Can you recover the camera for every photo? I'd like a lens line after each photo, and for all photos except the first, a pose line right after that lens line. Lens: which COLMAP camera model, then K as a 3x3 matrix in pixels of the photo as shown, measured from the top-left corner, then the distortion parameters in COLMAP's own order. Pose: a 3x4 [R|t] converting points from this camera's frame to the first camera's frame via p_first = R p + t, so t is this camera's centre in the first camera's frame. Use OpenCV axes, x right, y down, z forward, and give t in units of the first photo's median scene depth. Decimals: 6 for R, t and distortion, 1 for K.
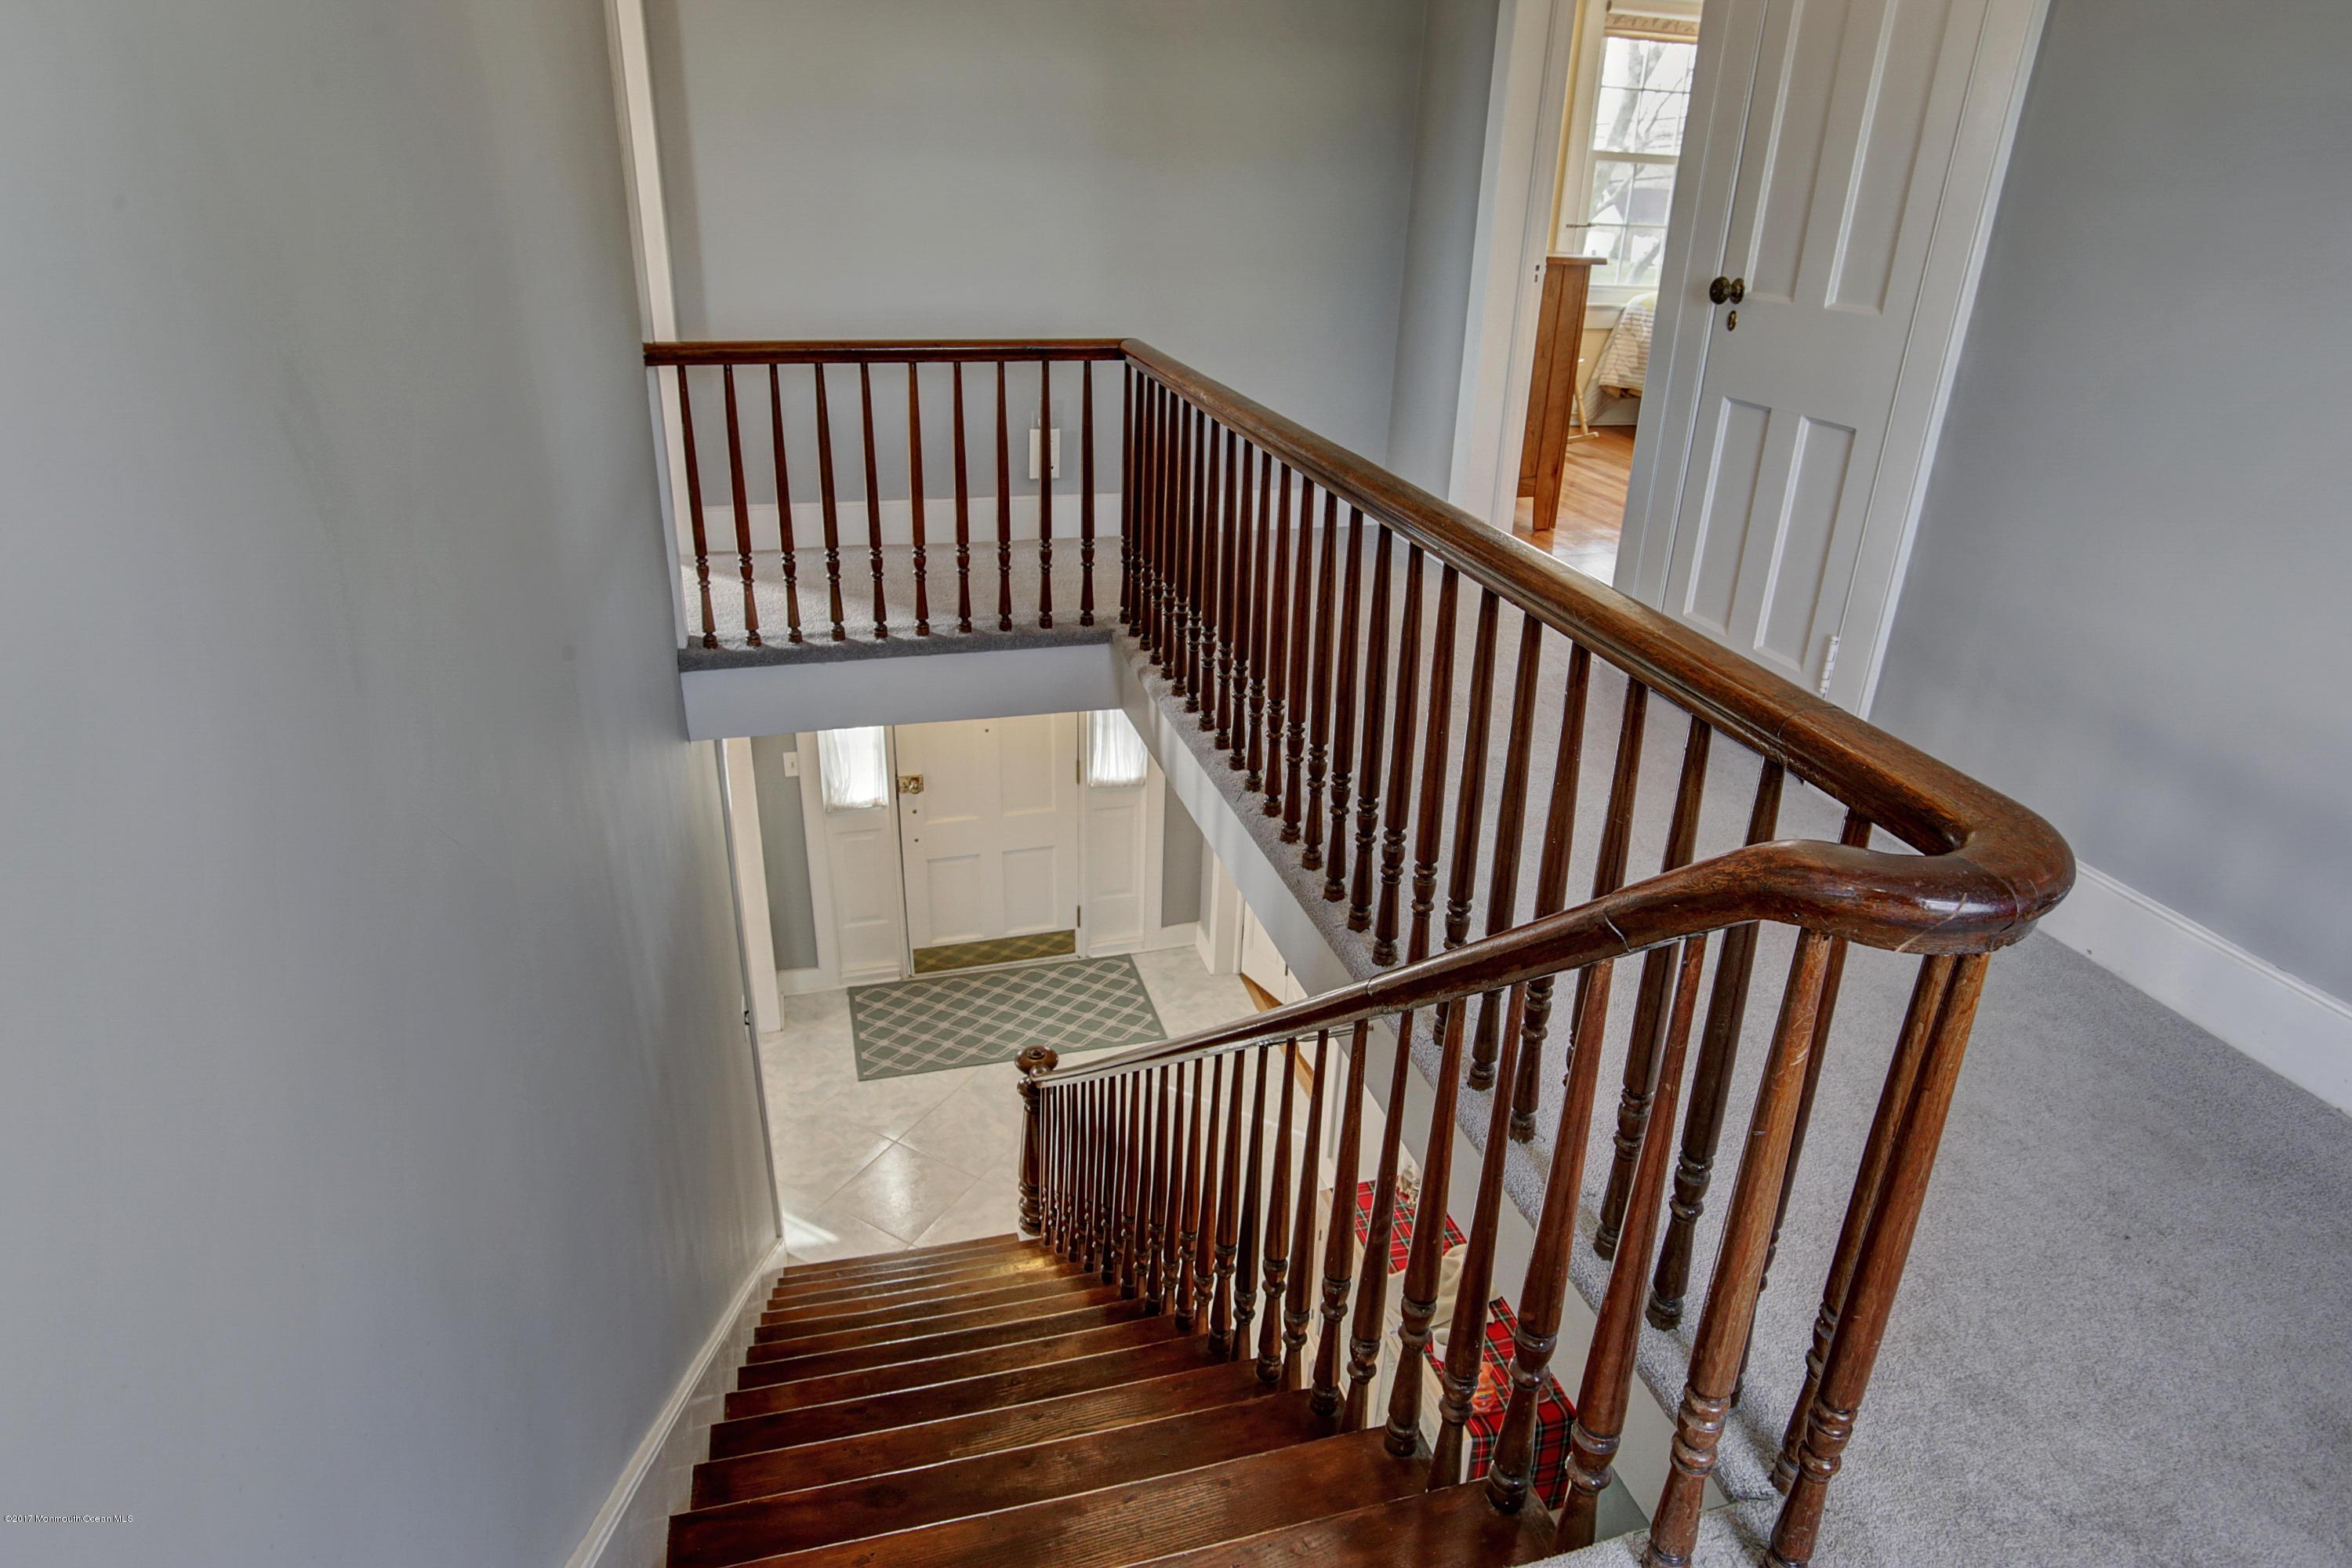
lens RADIAL K [[1424.3, 0, 1180.9], [0, 1424.3, 784.6], [0, 0, 1]] dist [0.000425, -0.000331]
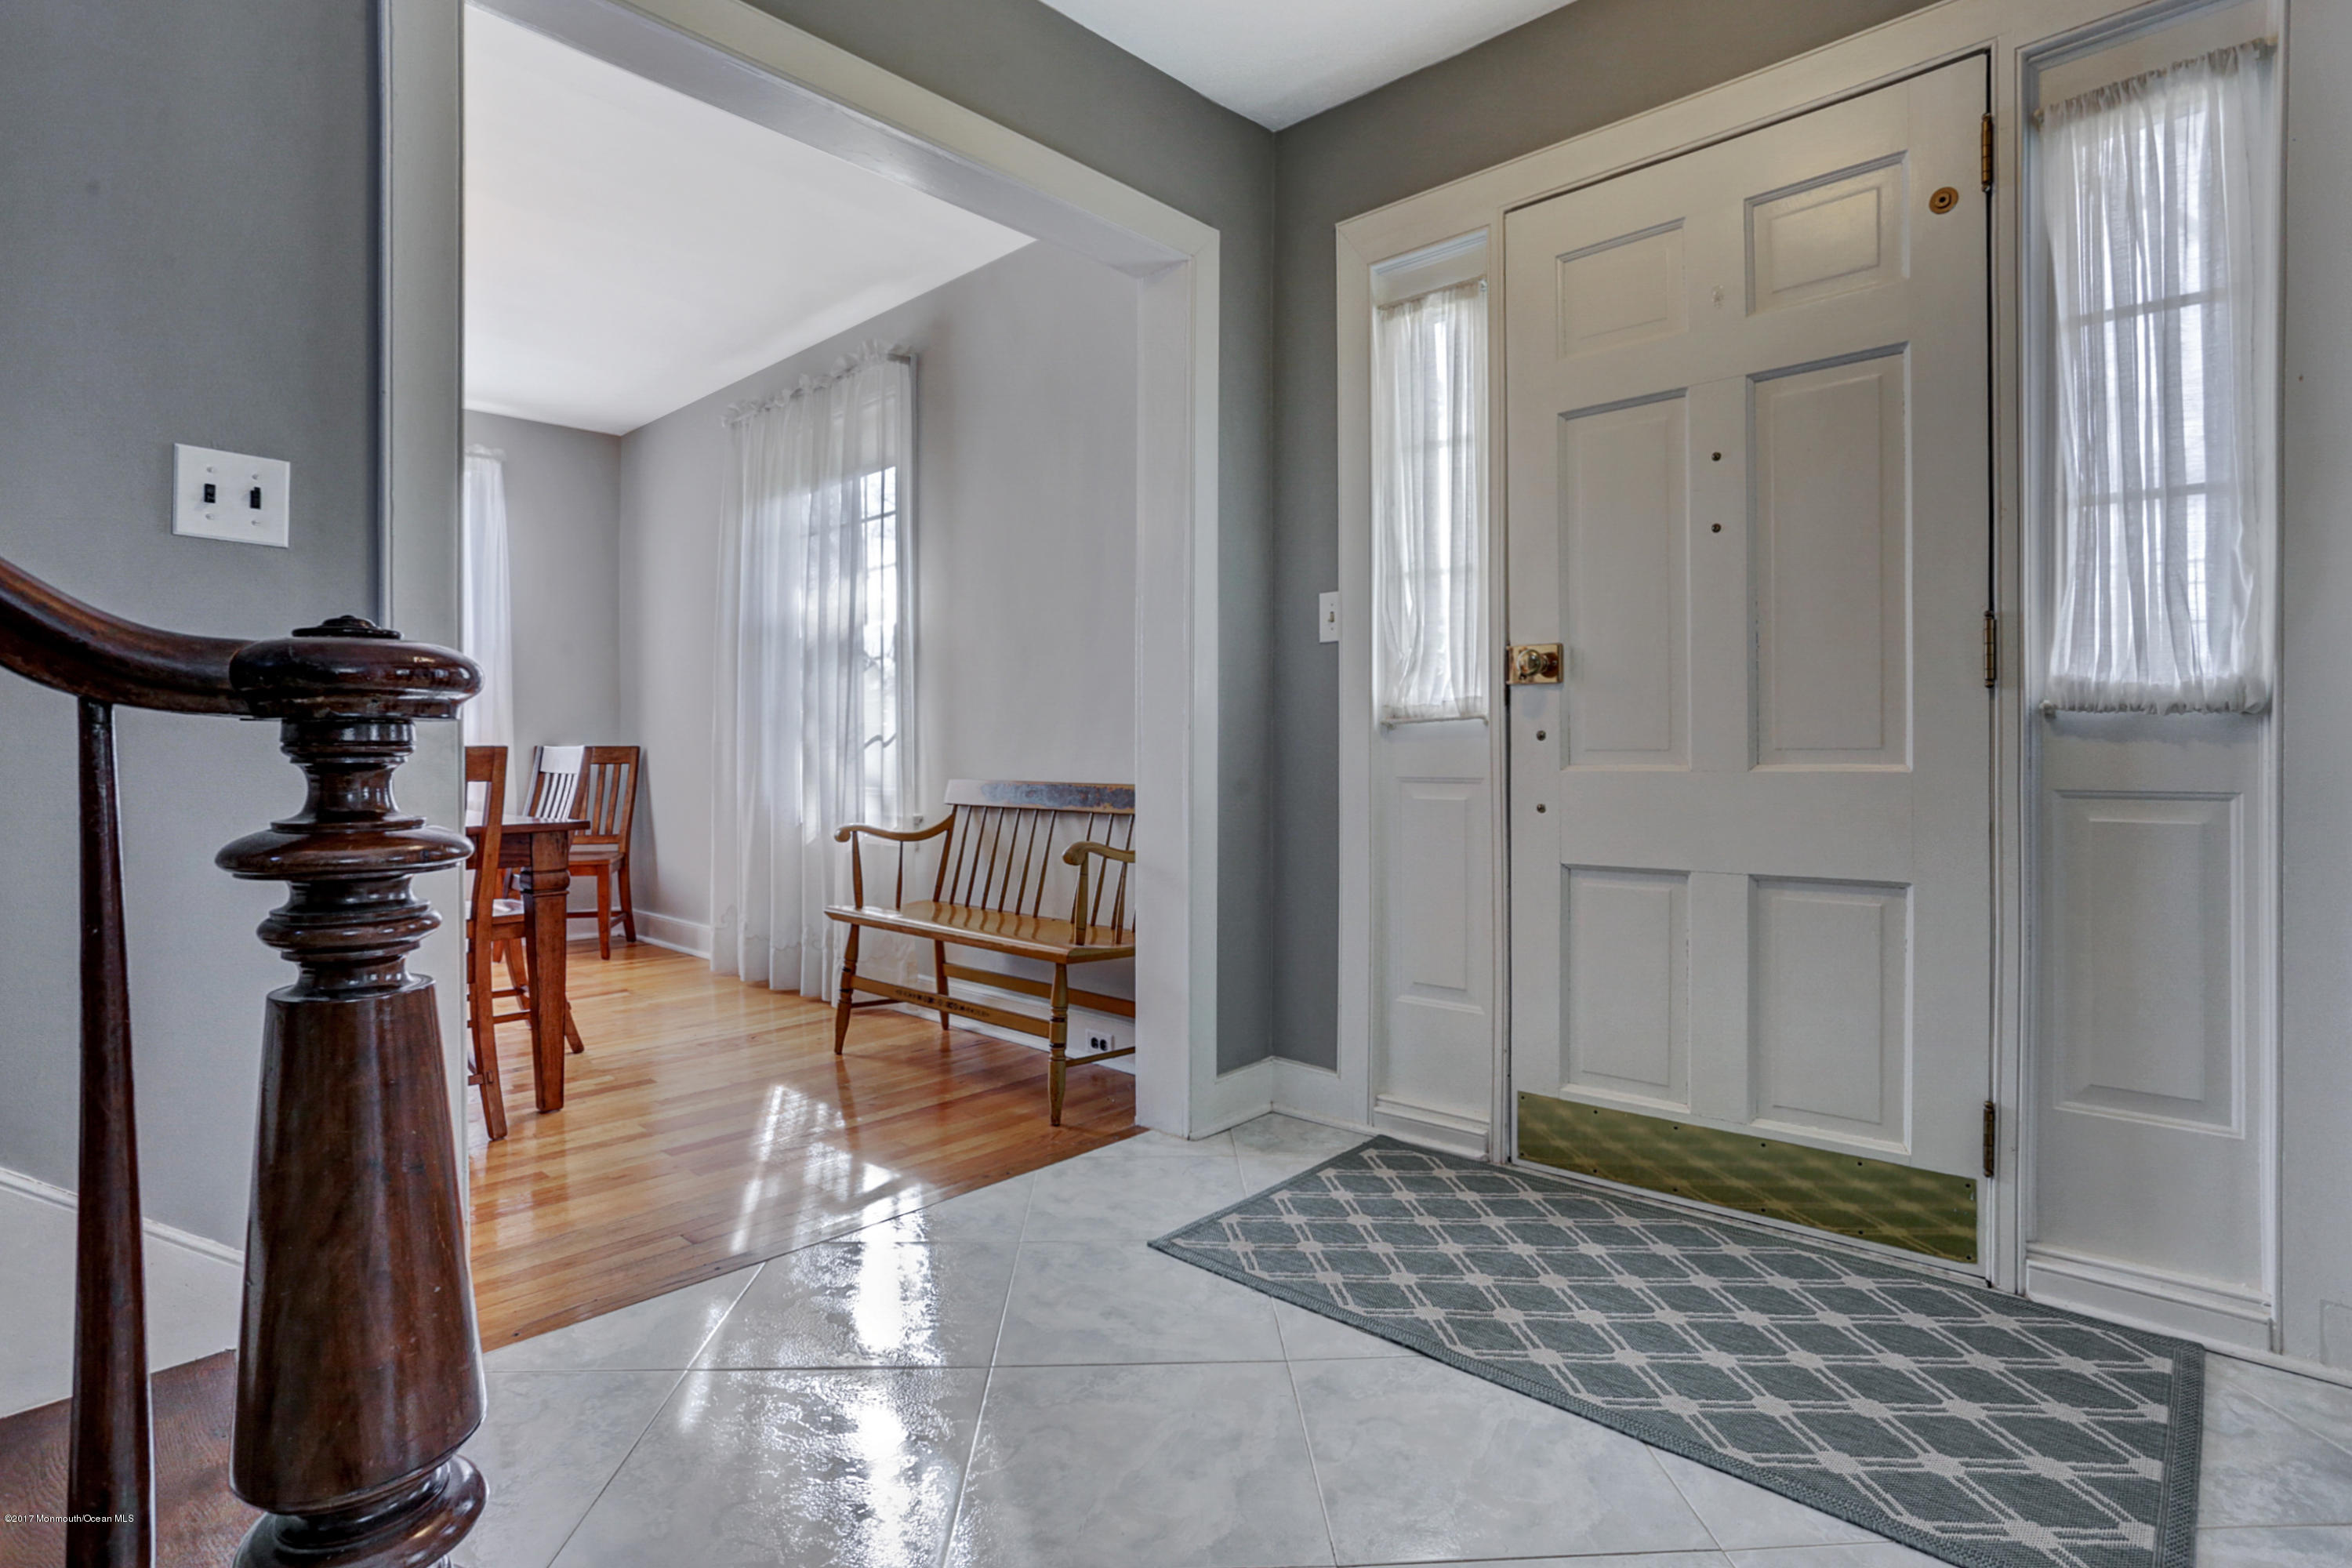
lens RADIAL K [[1181.4, 0, 1182.2], [0, 1181.4, 765.2], [0, 0, 1]] dist [-0.003155, 0.002534]
pose [[0.533568, -0.016315, -0.845600, 0.059057], [-0.337261, 0.912777, -0.230421, 0.142059], [0.775603, 0.408133, 0.481526, 0.712354]]
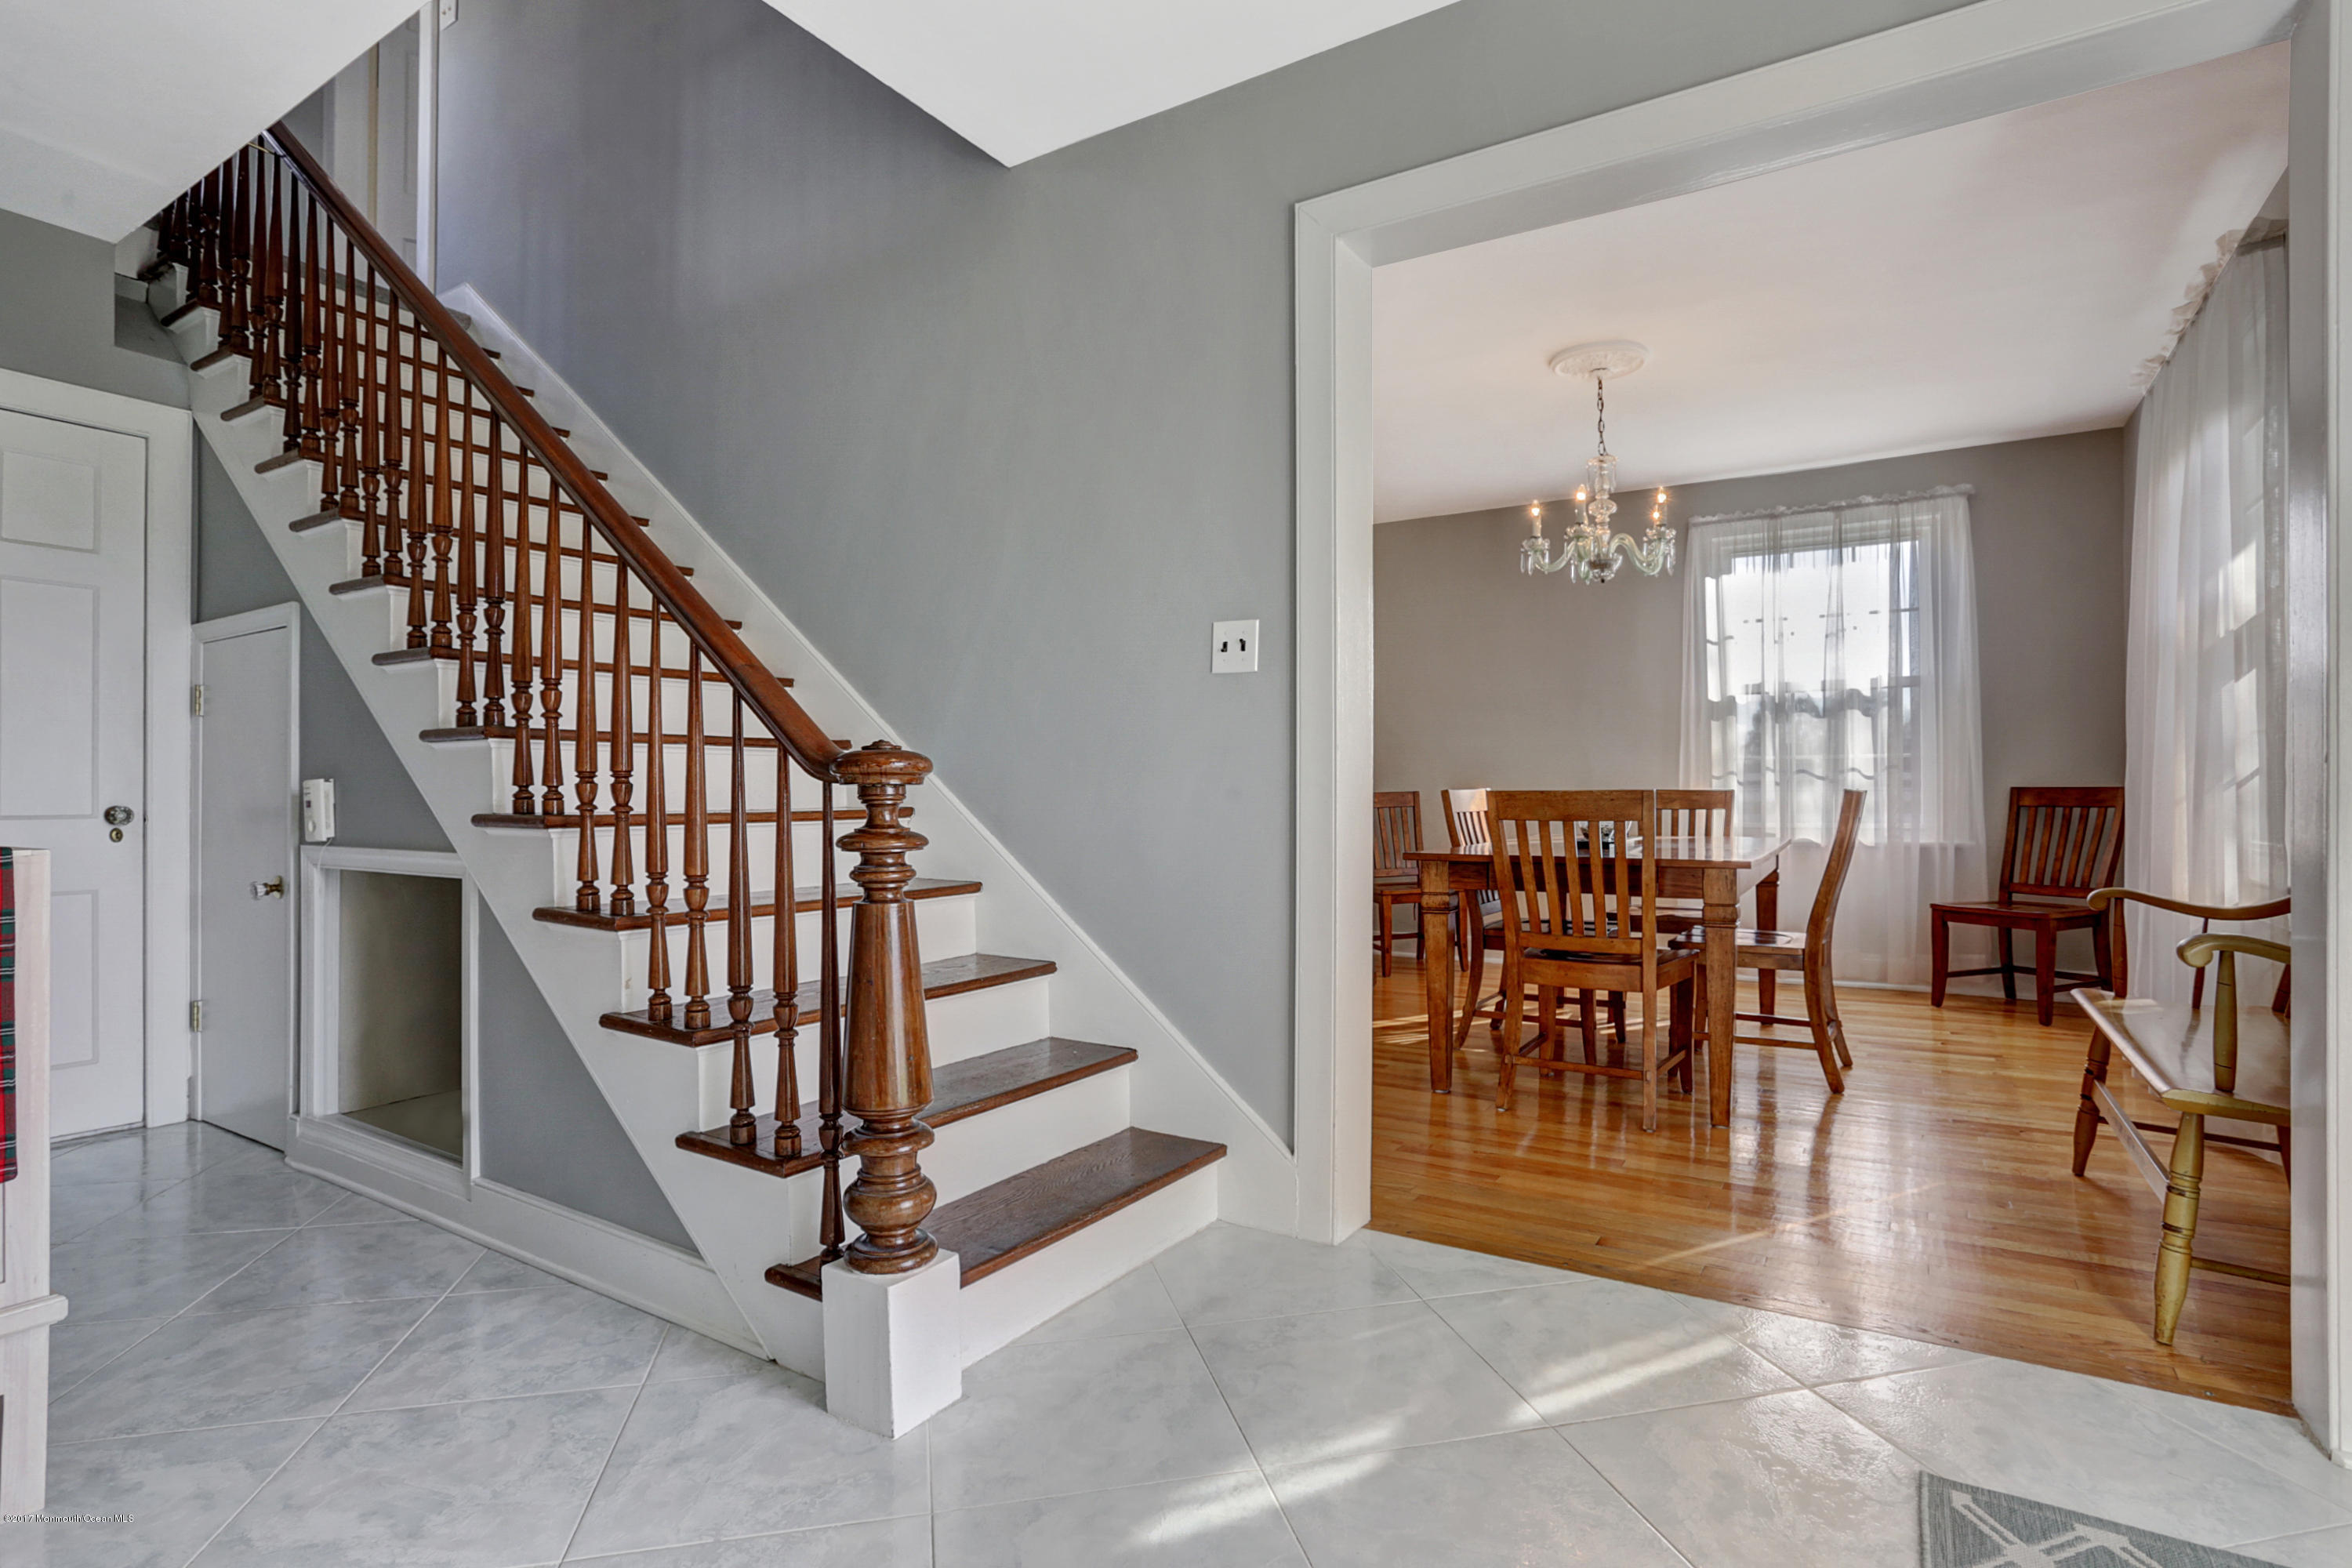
lens RADIAL K [[1181.4, 0, 1186.1], [0, 1181.4, 793.5], [0, 0, 1]] dist [-0.003155, 0.002534]
pose [[-0.725050, -0.025847, -0.688211, 0.047783], [-0.295978, 0.913999, 0.277495, 0.056996], [0.621851, 0.404893, -0.670345, 0.902027]]
